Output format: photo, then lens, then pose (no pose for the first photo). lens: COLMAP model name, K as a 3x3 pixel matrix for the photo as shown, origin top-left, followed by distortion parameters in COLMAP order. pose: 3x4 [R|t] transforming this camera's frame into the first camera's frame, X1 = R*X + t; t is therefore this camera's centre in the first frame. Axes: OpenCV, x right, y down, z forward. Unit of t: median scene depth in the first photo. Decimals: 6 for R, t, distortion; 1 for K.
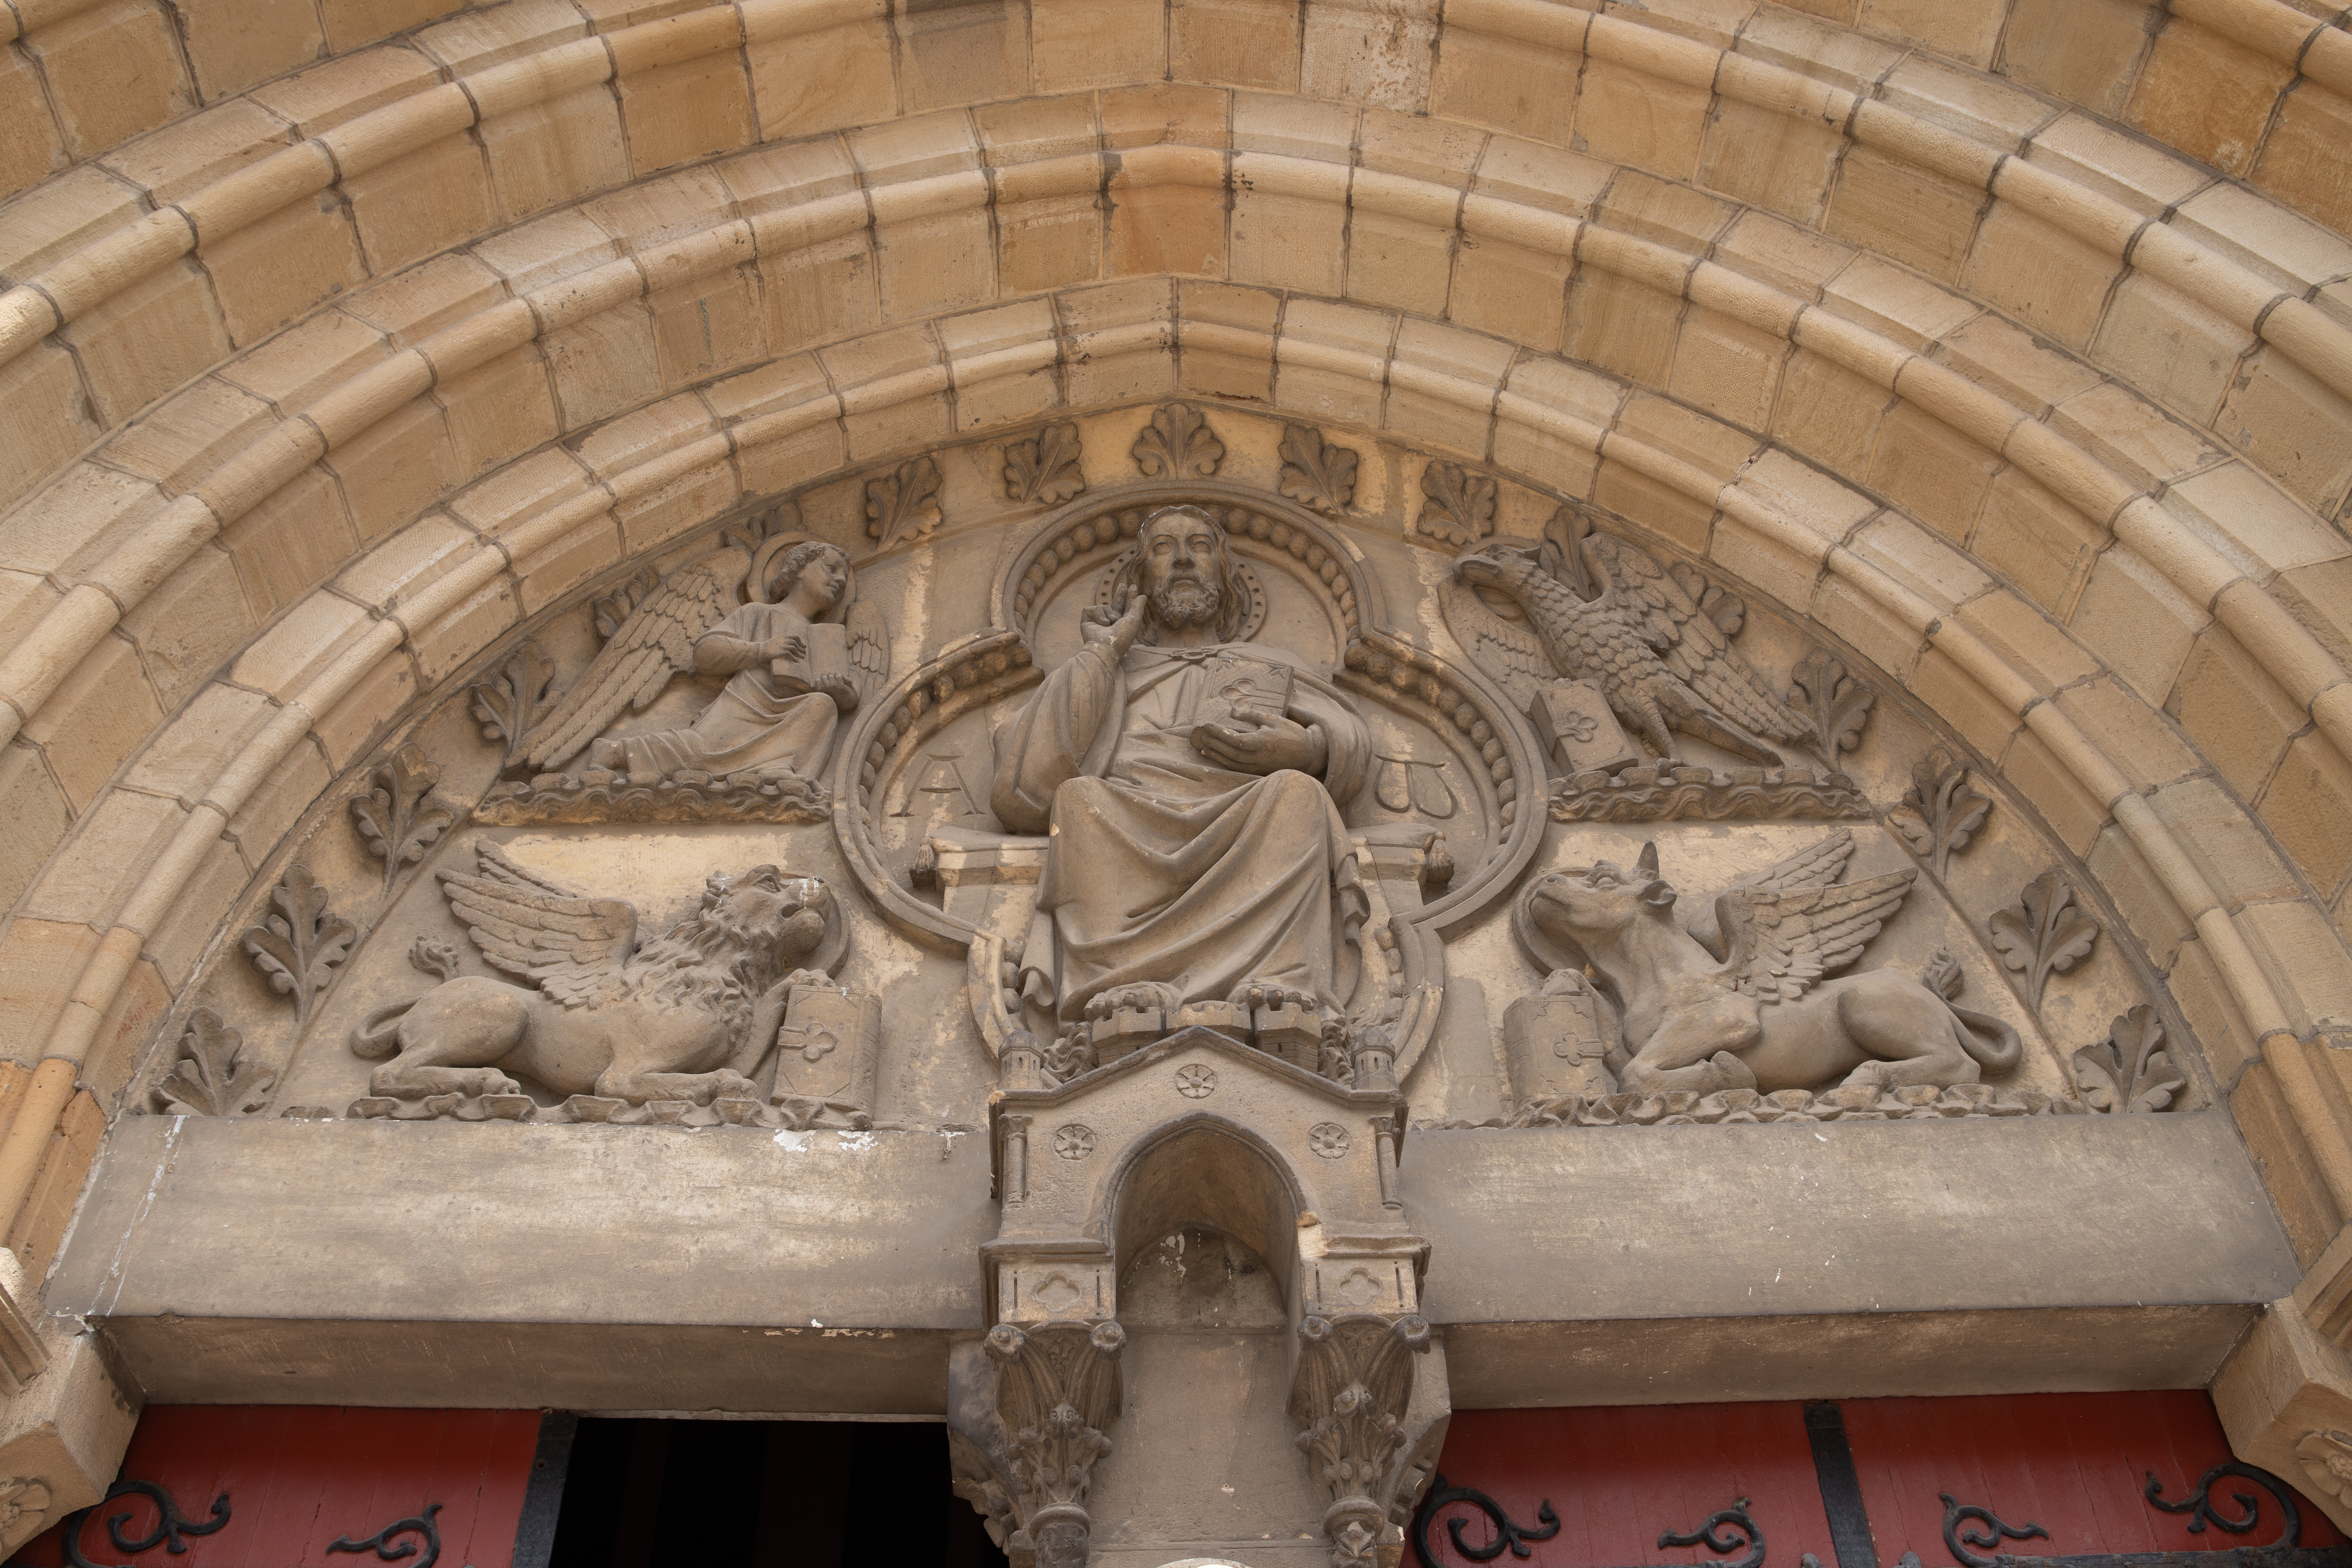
lens RADIAL K [[2134.9, 0, 1170.6], [0, 2134.9, 782.6], [0, 0, 1]] dist [-0.045230, 0.000000]
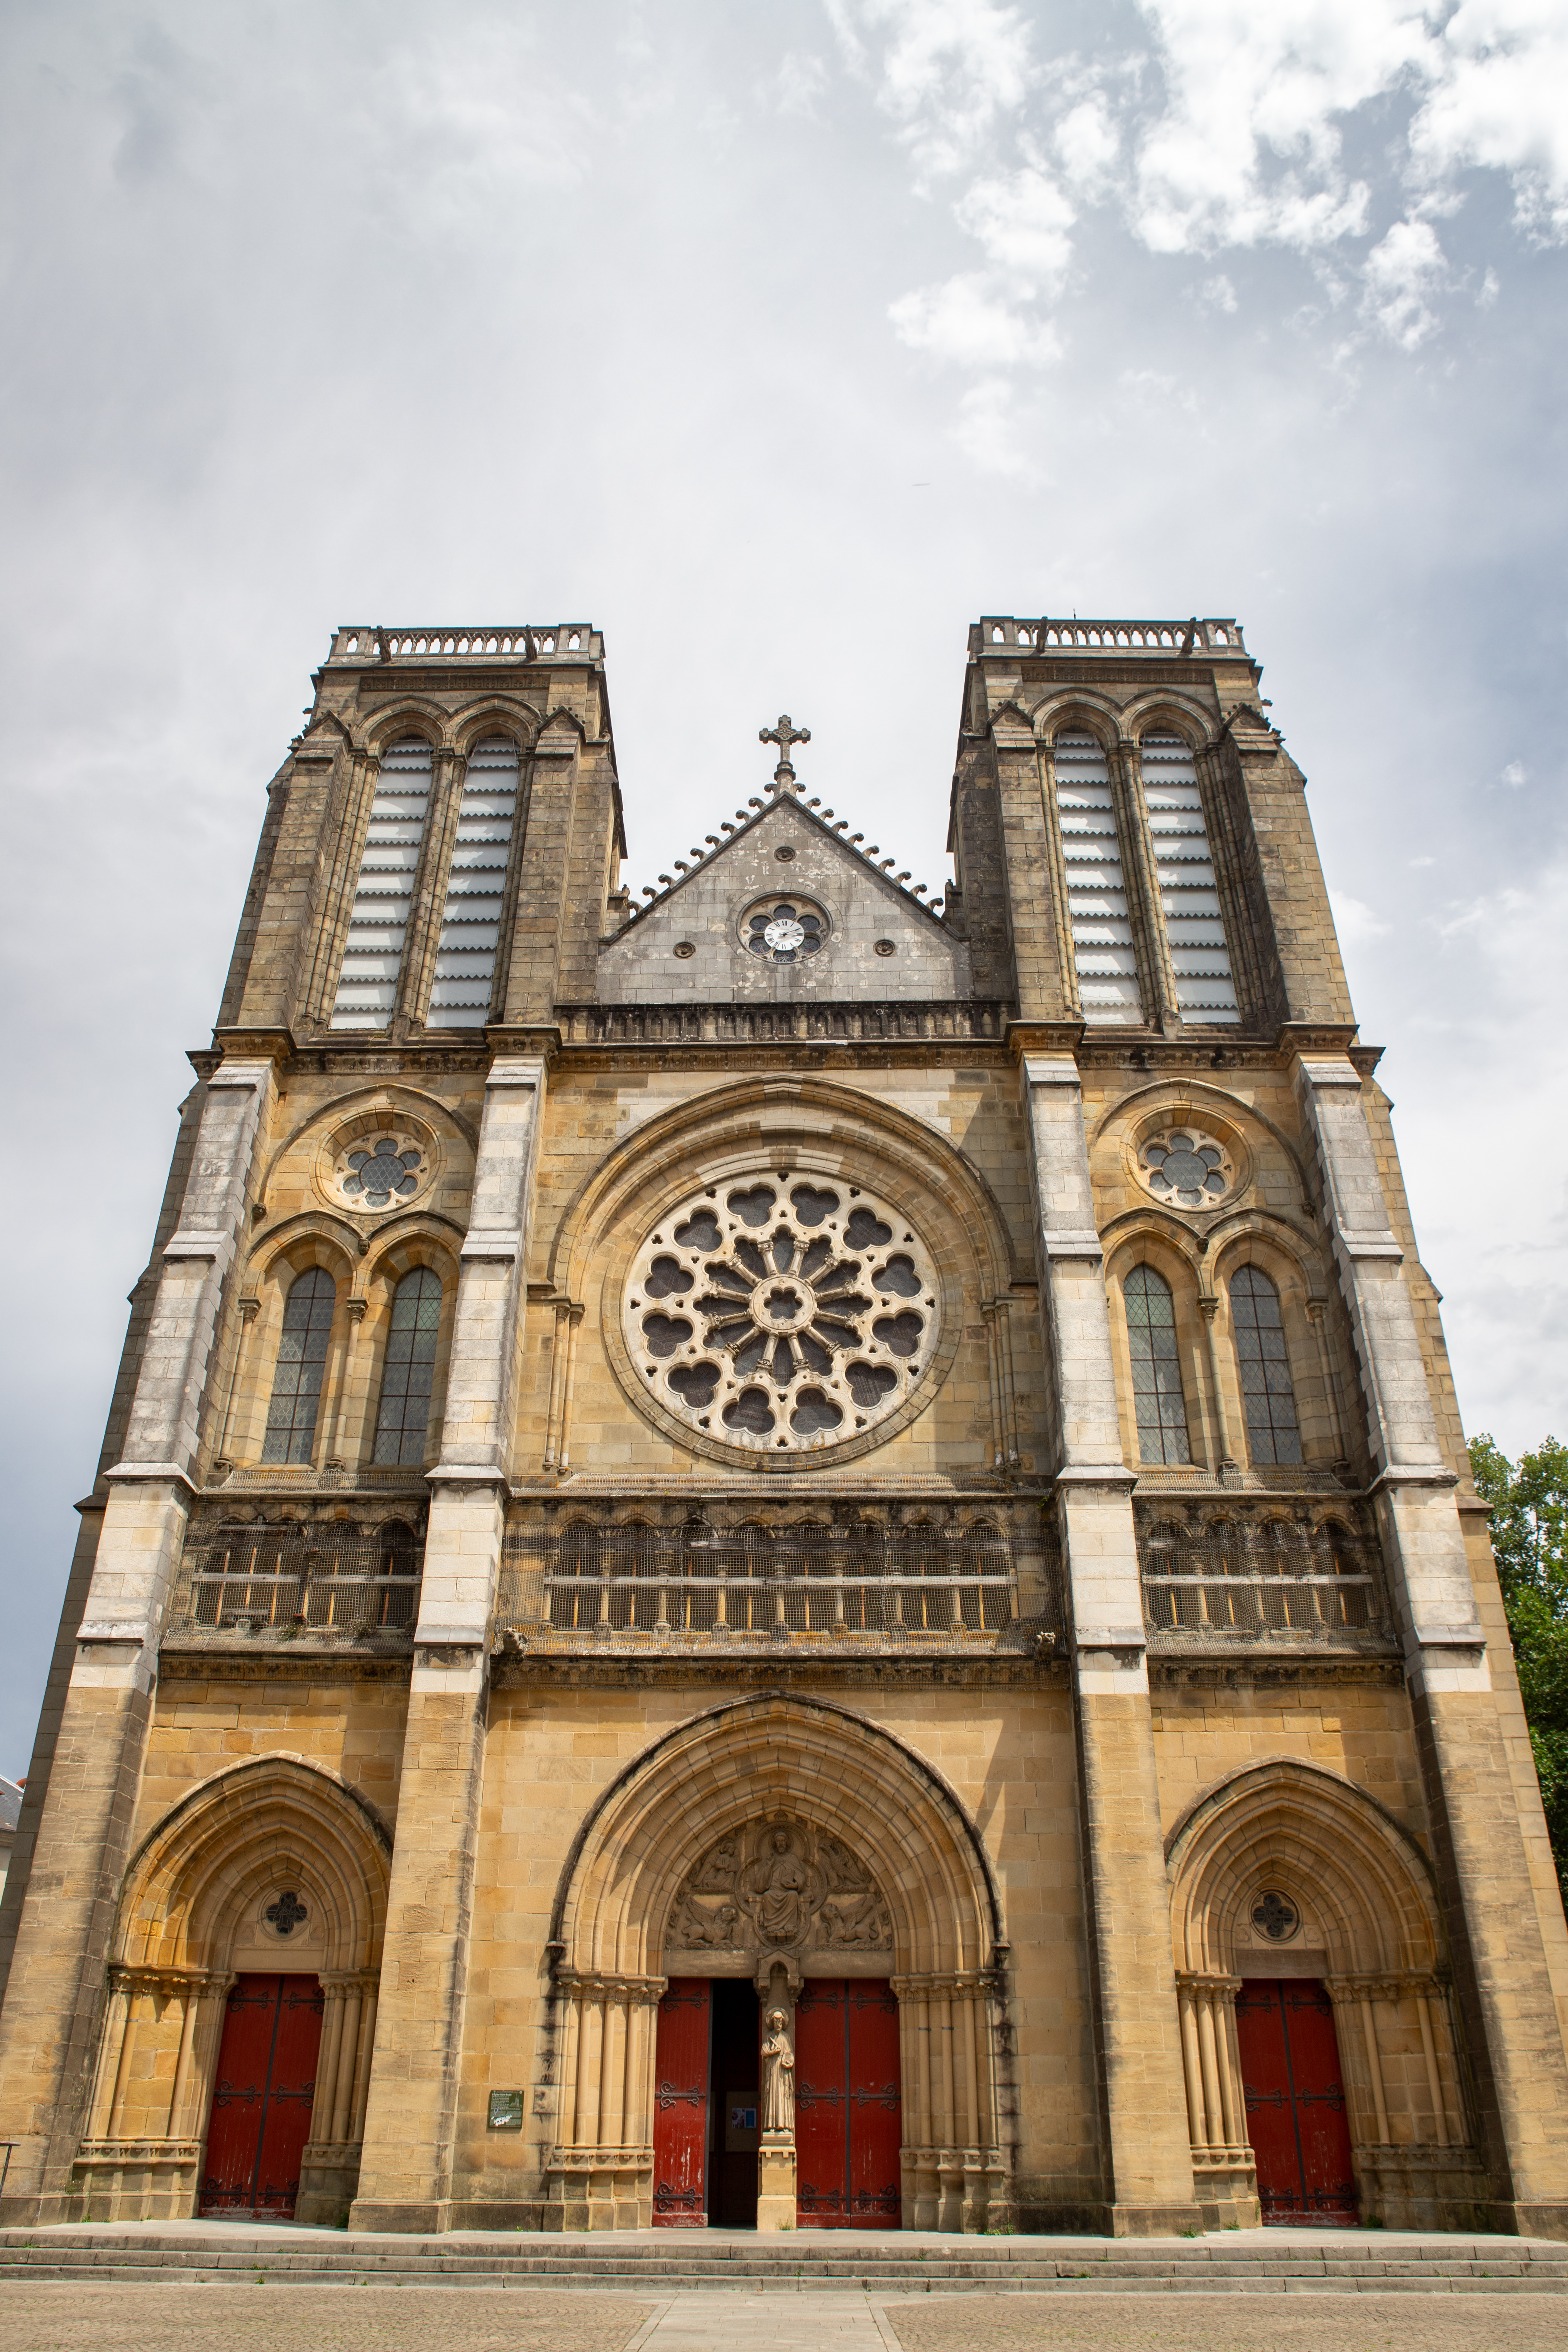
lens RADIAL K [[1650.4, 0, 767.6], [0, 1650.4, 1176.2], [0, 0, 1]] dist [-0.079299, 0.026652]
pose [[0.998548, -0.001012, -0.053853, 0.293827], [0.014135, 0.969705, 0.243871, -4.098889], [0.051975, -0.244278, 0.968311, -4.250774]]
